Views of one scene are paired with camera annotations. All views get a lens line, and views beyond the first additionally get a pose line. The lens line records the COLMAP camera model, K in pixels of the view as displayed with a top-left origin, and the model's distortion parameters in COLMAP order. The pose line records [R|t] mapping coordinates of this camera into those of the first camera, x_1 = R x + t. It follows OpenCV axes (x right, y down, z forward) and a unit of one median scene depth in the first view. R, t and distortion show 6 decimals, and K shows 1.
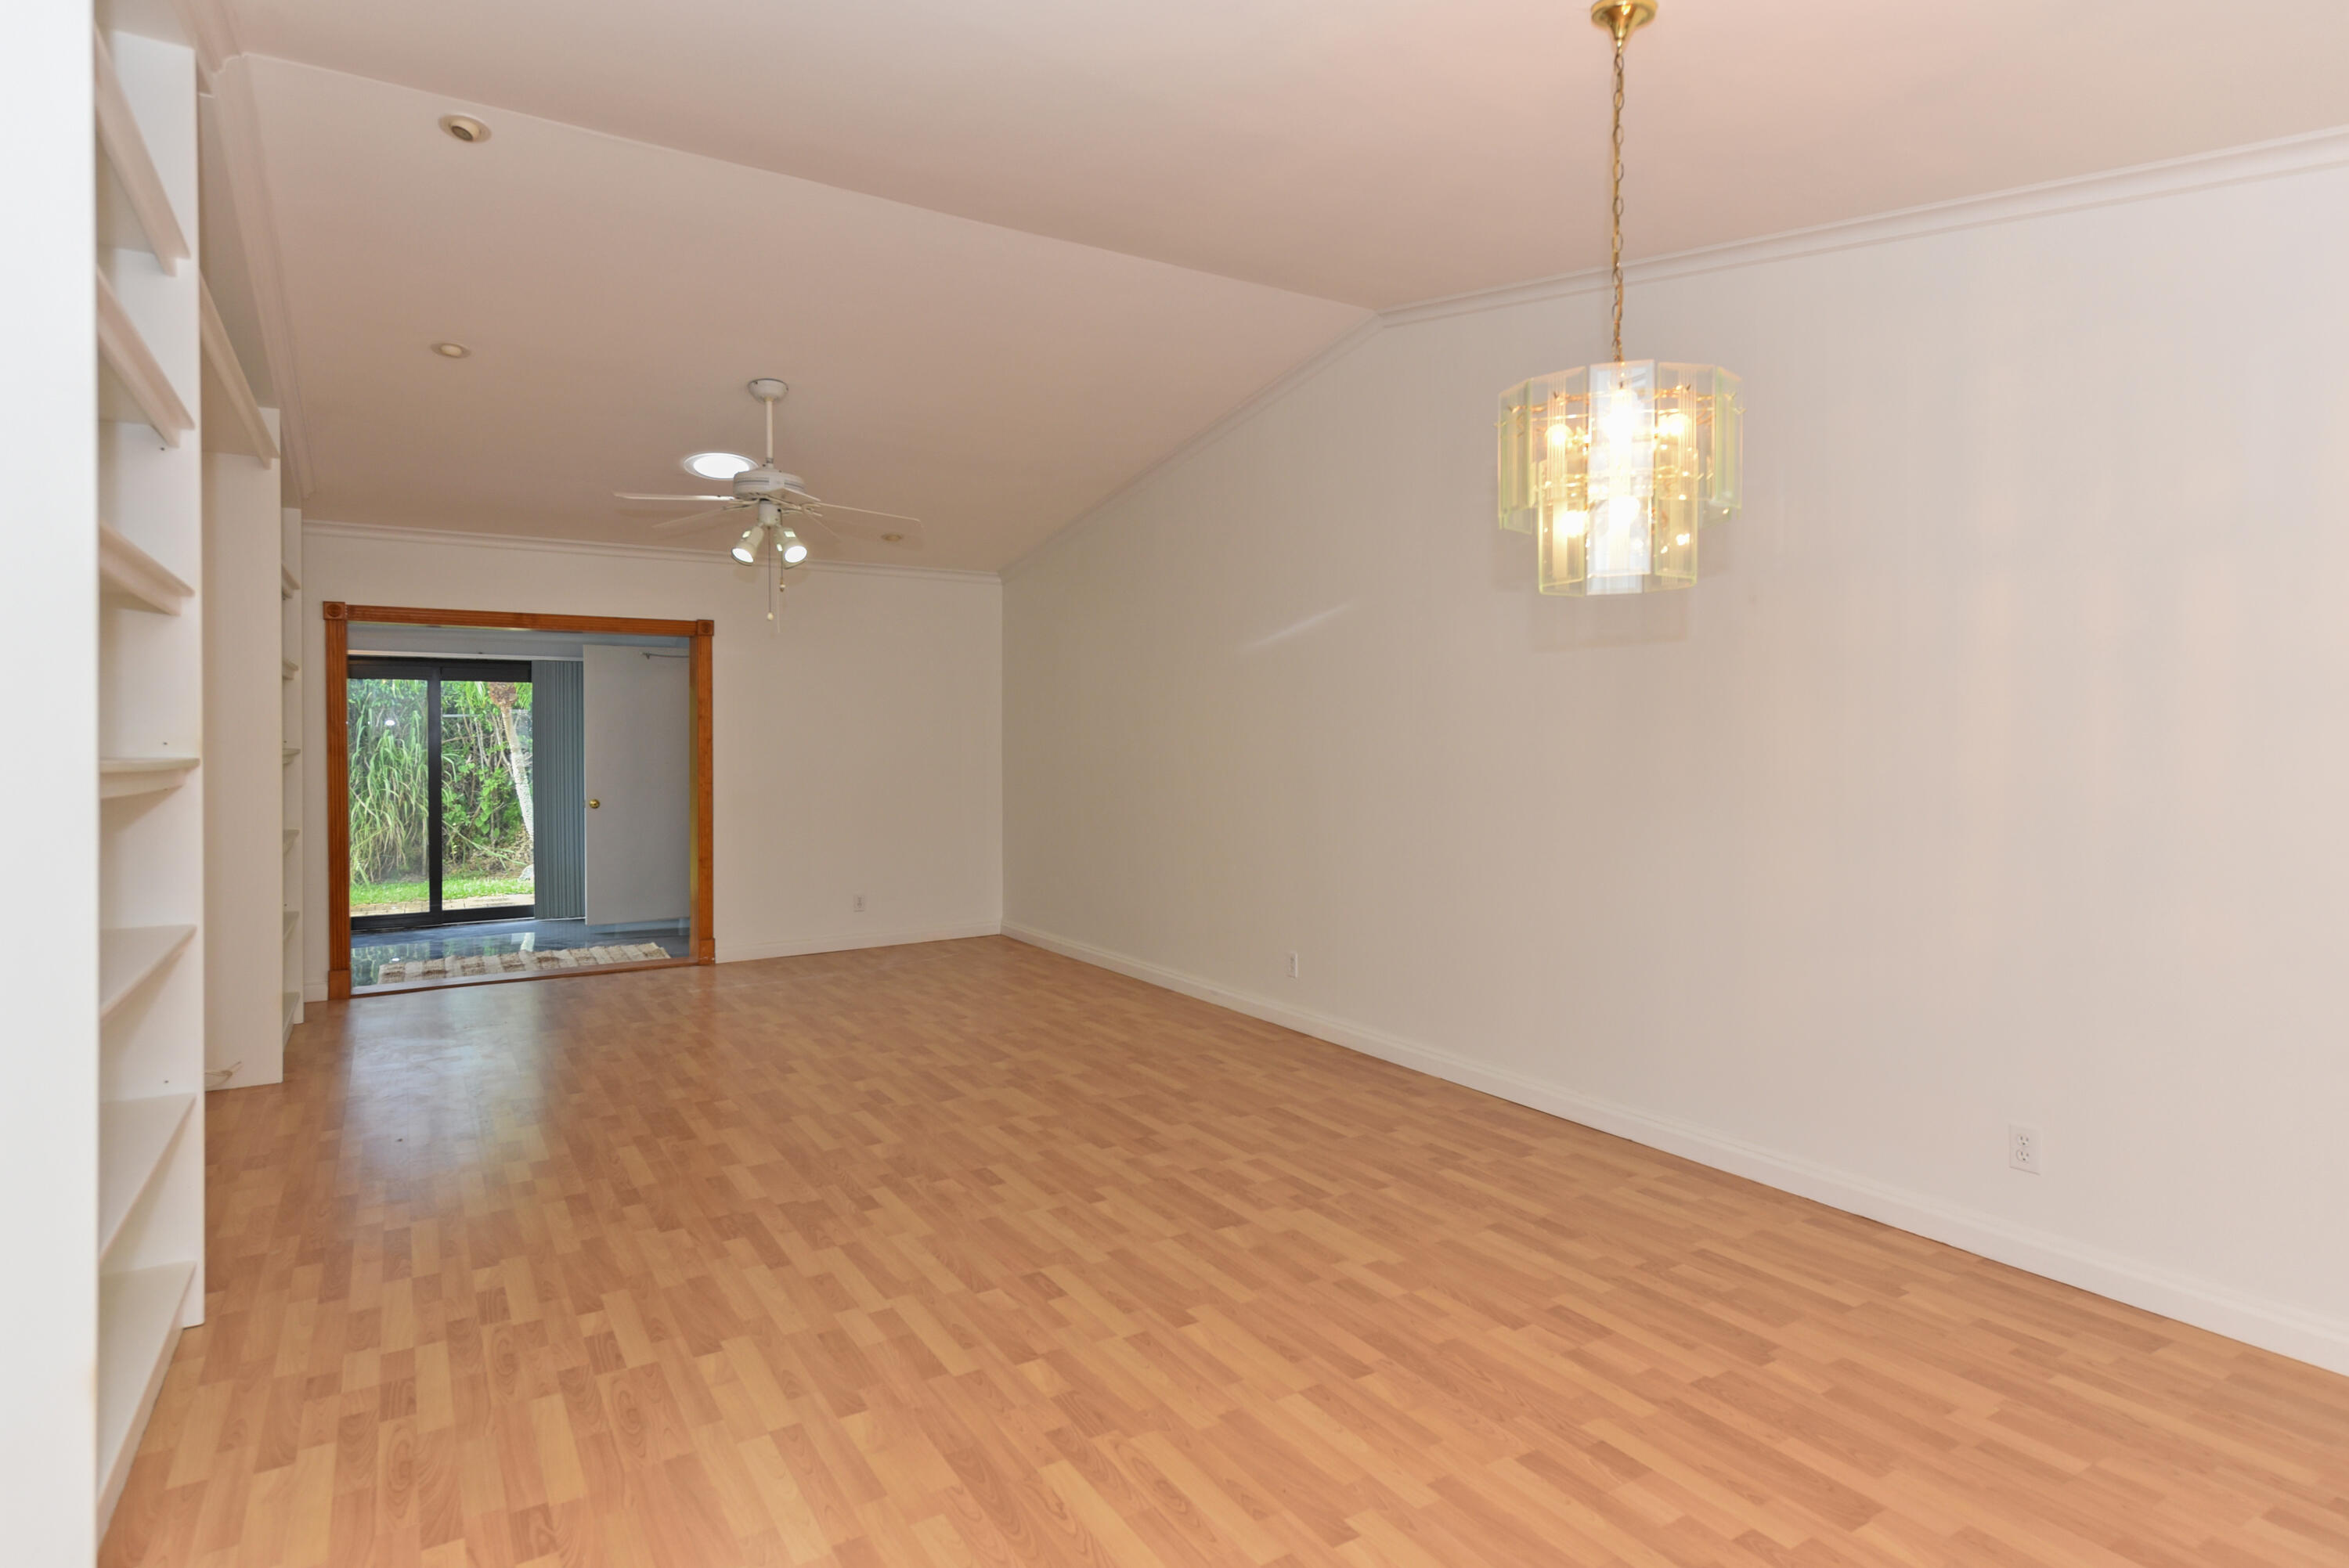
lens RADIAL K [[1265.9, 0, 1185.9], [0, 1265.9, 782.0], [0, 0, 1]] dist [0.013449, -0.000451]
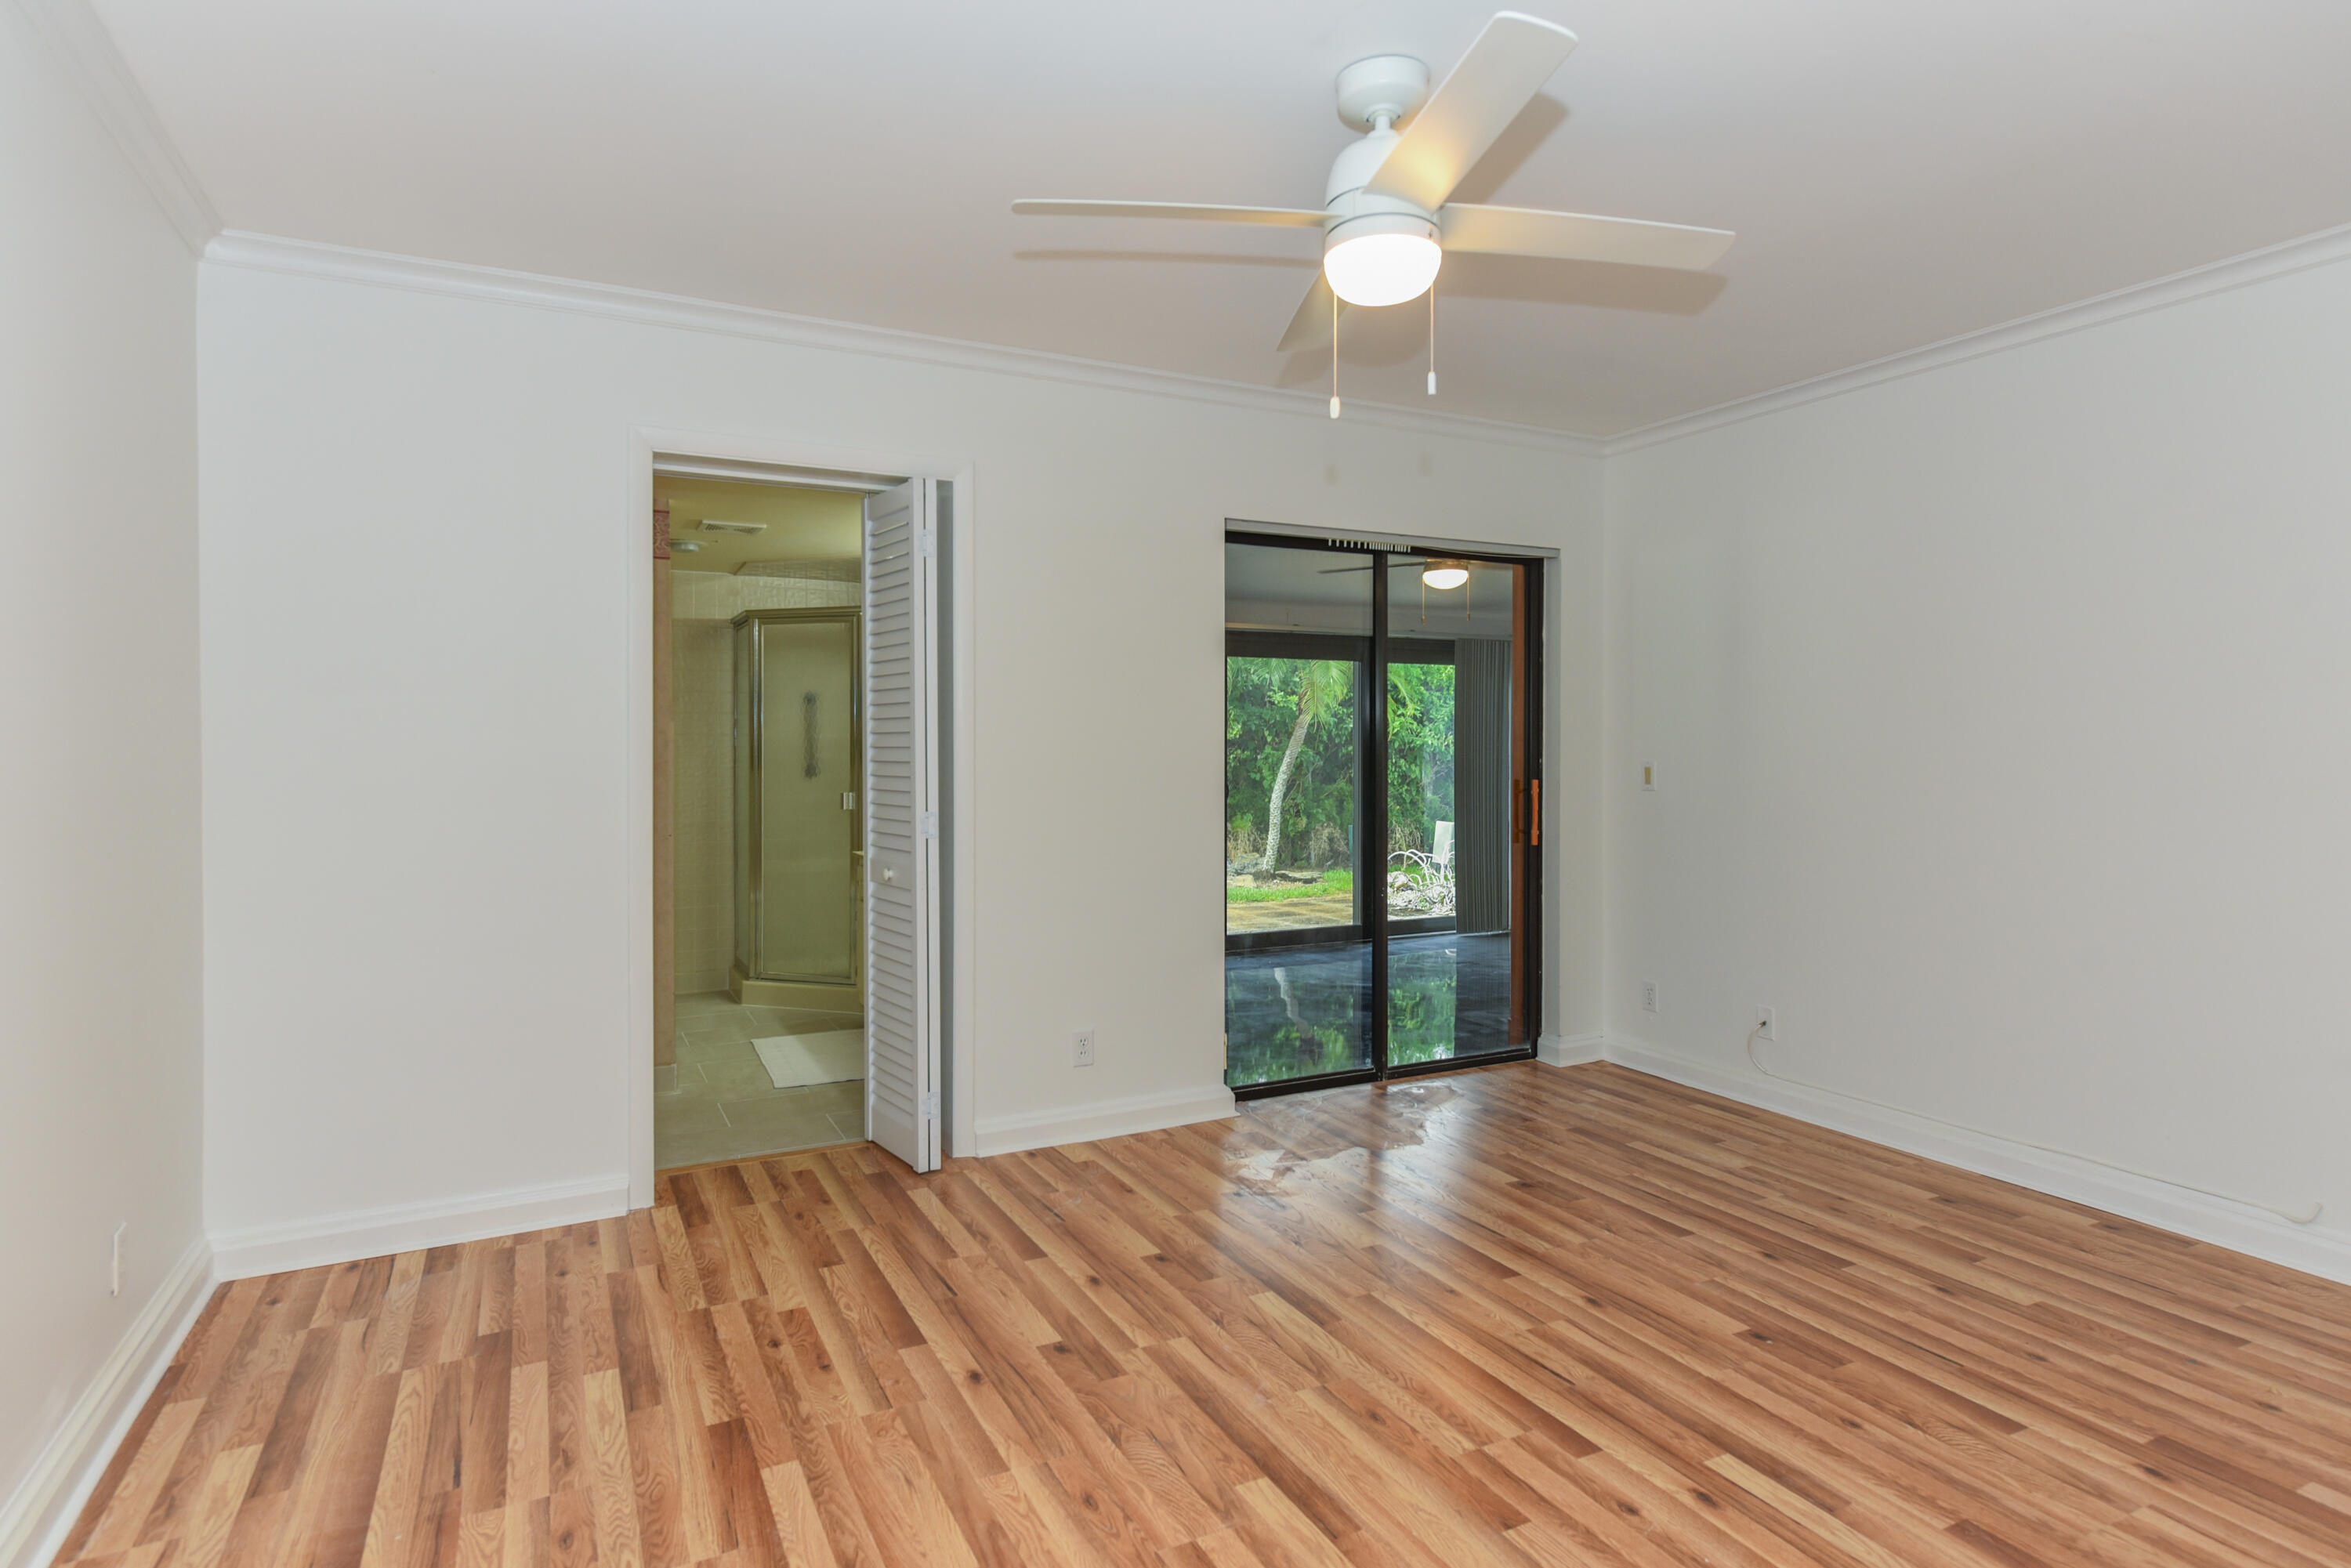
lens RADIAL K [[1267.1, 0, 1215.1], [0, 1267.1, 811.0], [0, 0, 1]] dist [0.013449, -0.000451]
pose [[0.996096, -0.002075, -0.088251, -0.433607], [0.003748, 0.999816, 0.018798, 0.004808], [0.088195, -0.019056, 0.995921, 0.088956]]
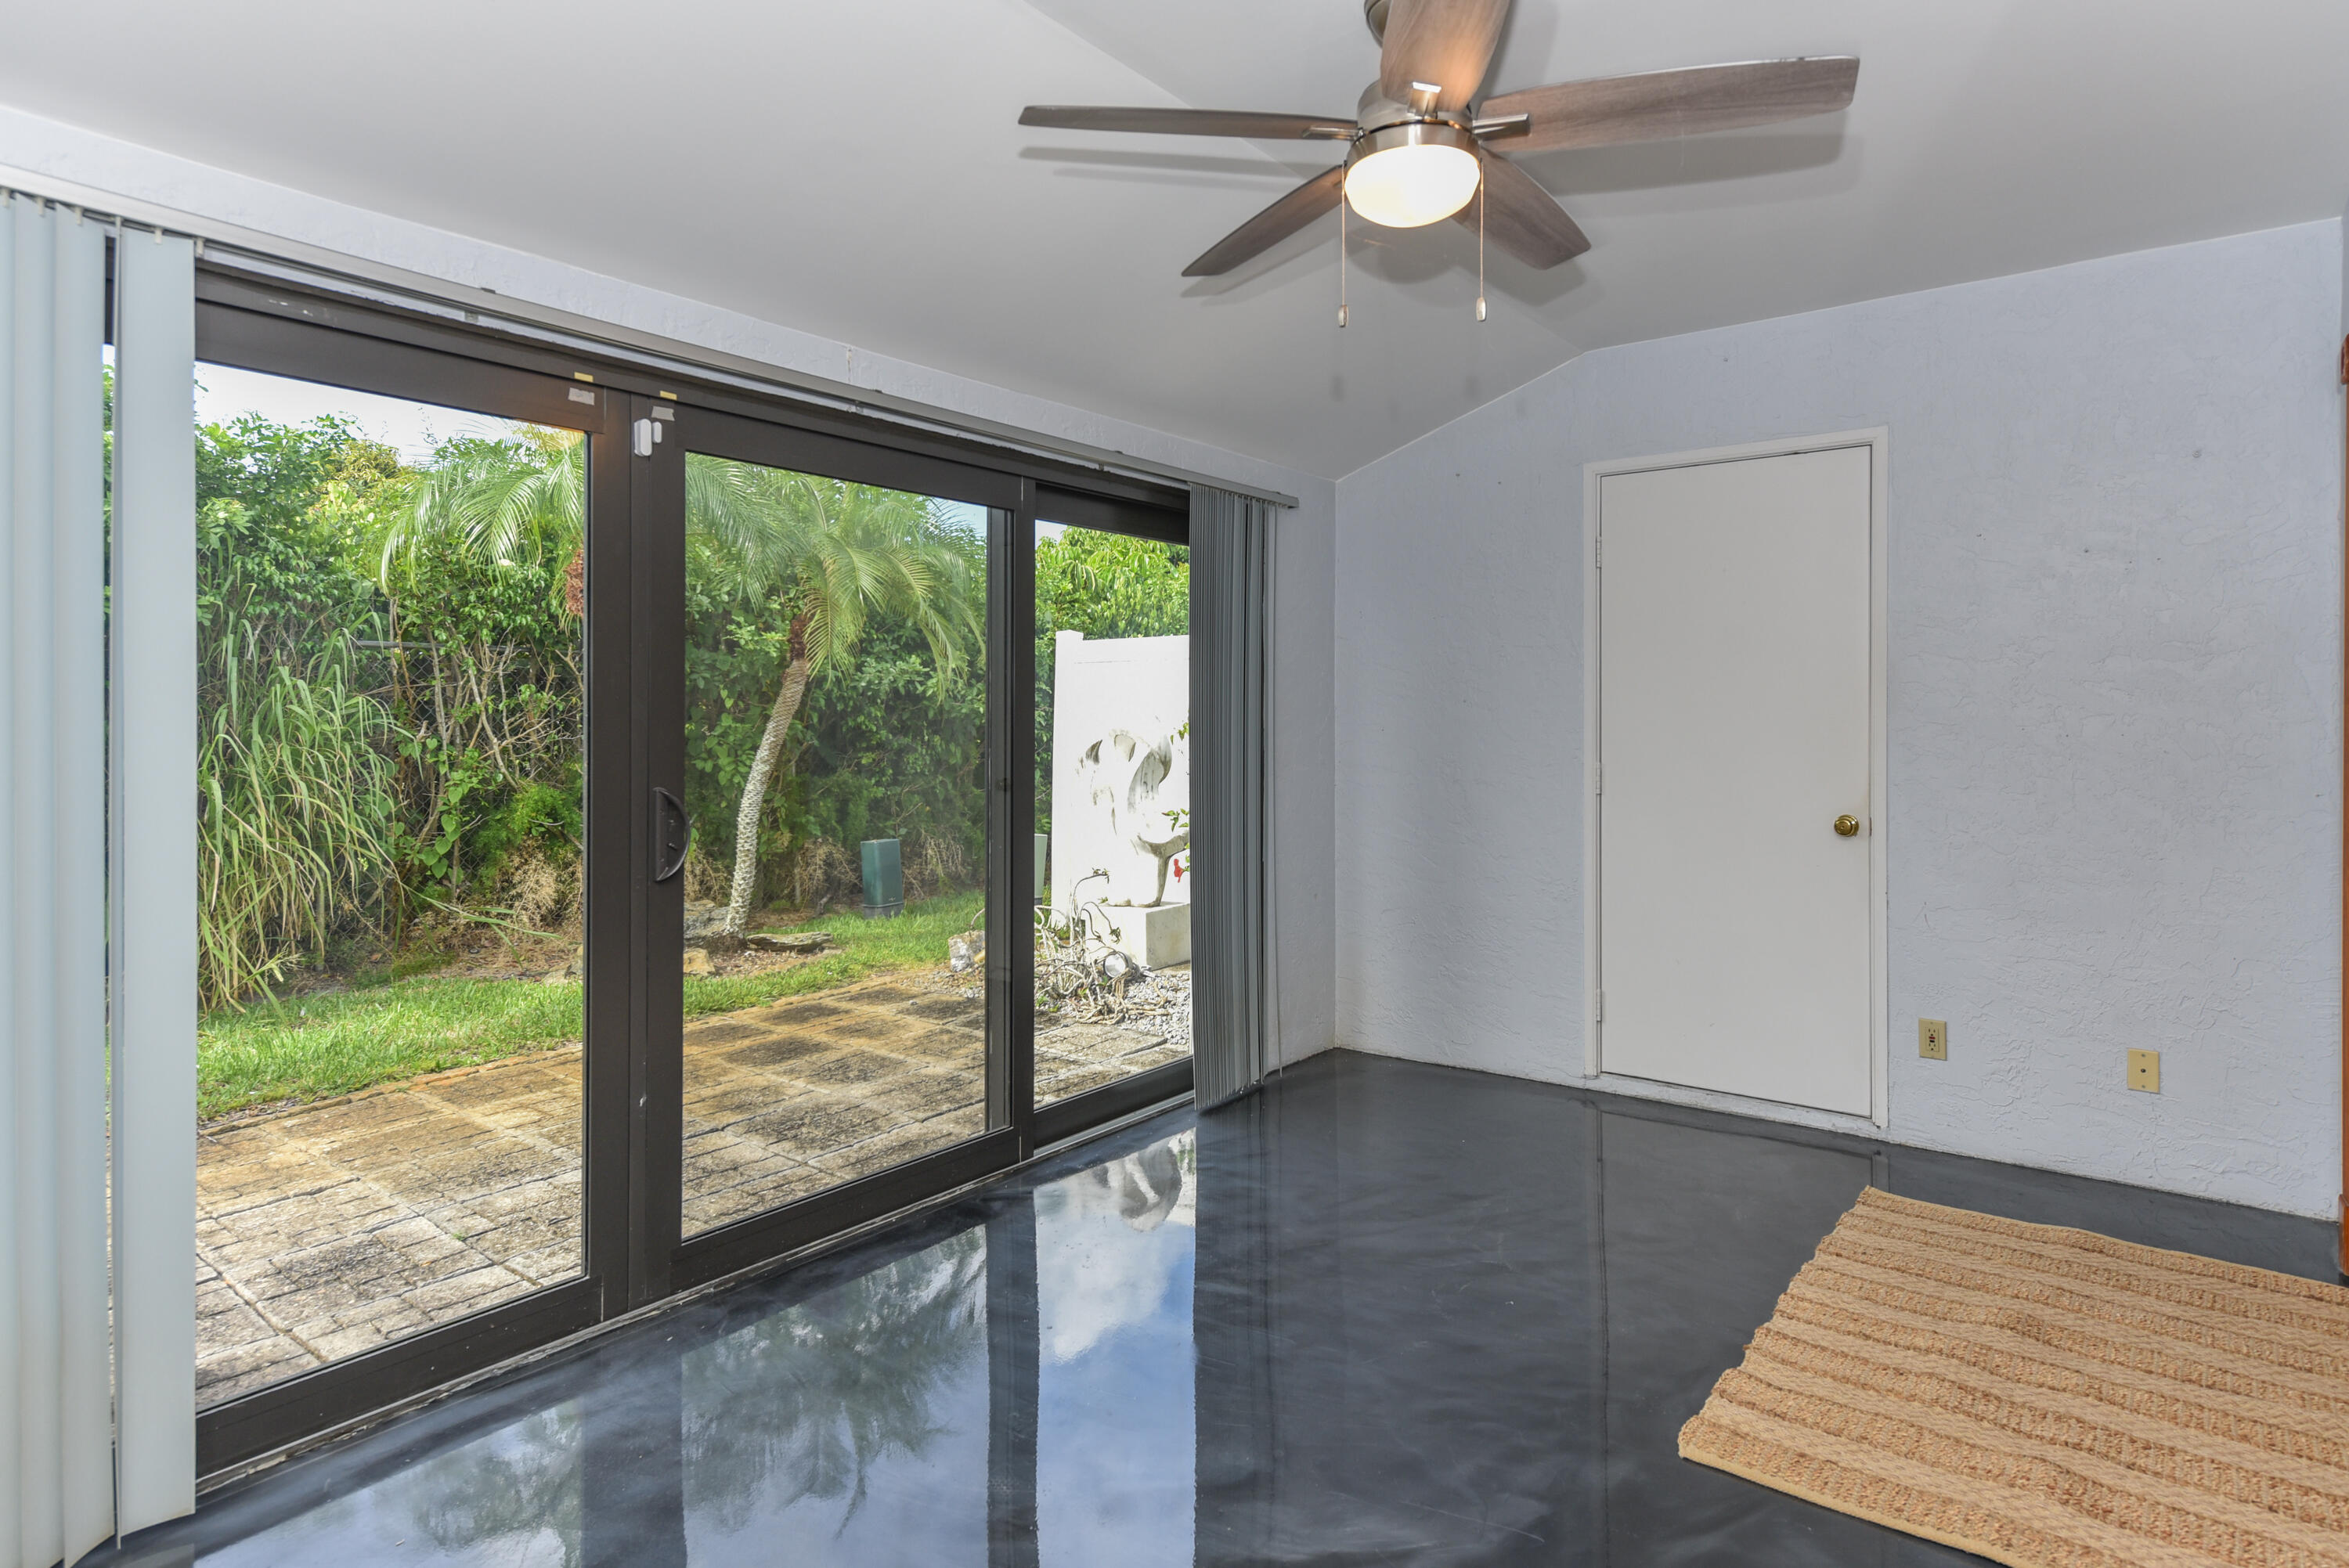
lens RADIAL K [[1265.9, 0, 1167.6], [0, 1265.9, 767.9], [0, 0, 1]] dist [0.013449, -0.000451]
pose [[0.950982, -0.007521, 0.309155, -0.468008], [0.006770, 0.999971, 0.003501, -0.003289], [-0.309172, -0.001236, 0.951005, 0.463331]]
